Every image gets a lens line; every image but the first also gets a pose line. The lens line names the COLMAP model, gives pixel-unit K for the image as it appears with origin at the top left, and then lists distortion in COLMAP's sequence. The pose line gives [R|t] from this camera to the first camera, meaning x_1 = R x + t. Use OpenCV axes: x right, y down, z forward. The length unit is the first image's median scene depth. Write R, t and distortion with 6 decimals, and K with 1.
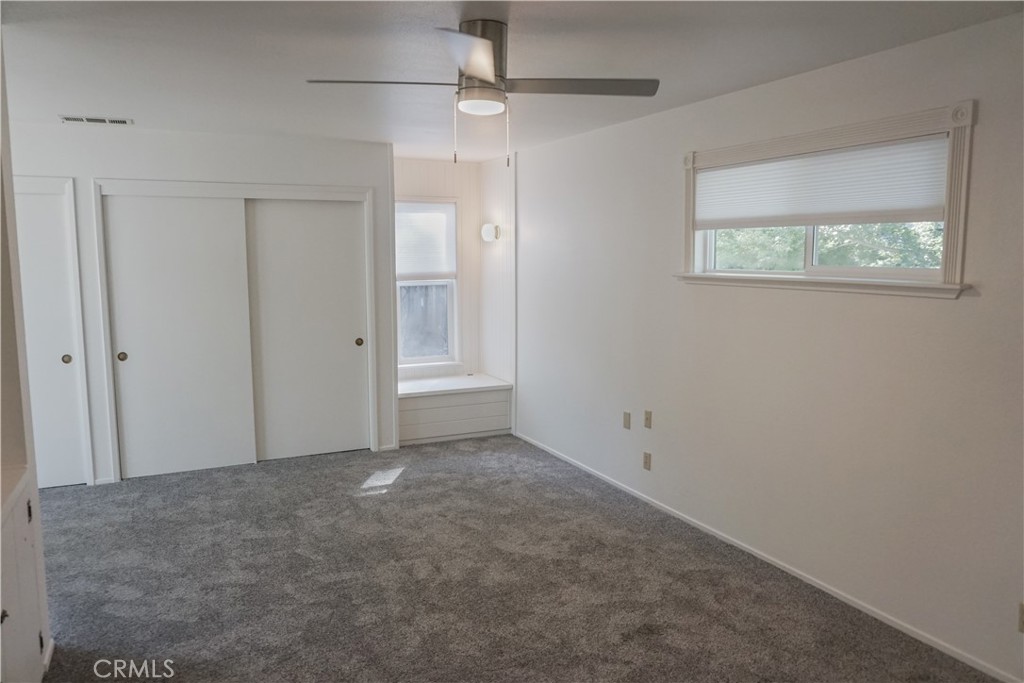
lens RADIAL K [[700.4, 0, 512.0], [0, 700.4, 341.5], [0, 0, 1]] dist [-0.066600, 0.060776]
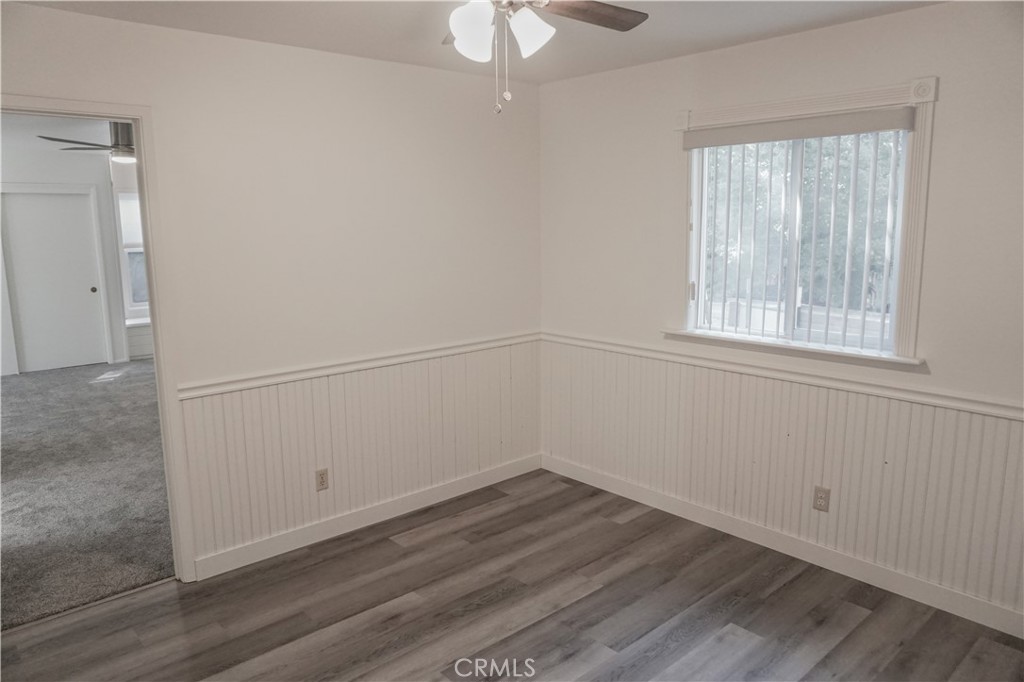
lens RADIAL K [[700.4, 0, 512.0], [0, 700.4, 341.0], [0, 0, 1]] dist [-0.066600, 0.060776]
pose [[0.963177, -0.054618, 0.263262, 0.263071], [0.043818, 0.997946, 0.046727, 0.085928], [-0.265274, -0.033470, 0.963592, -0.692244]]
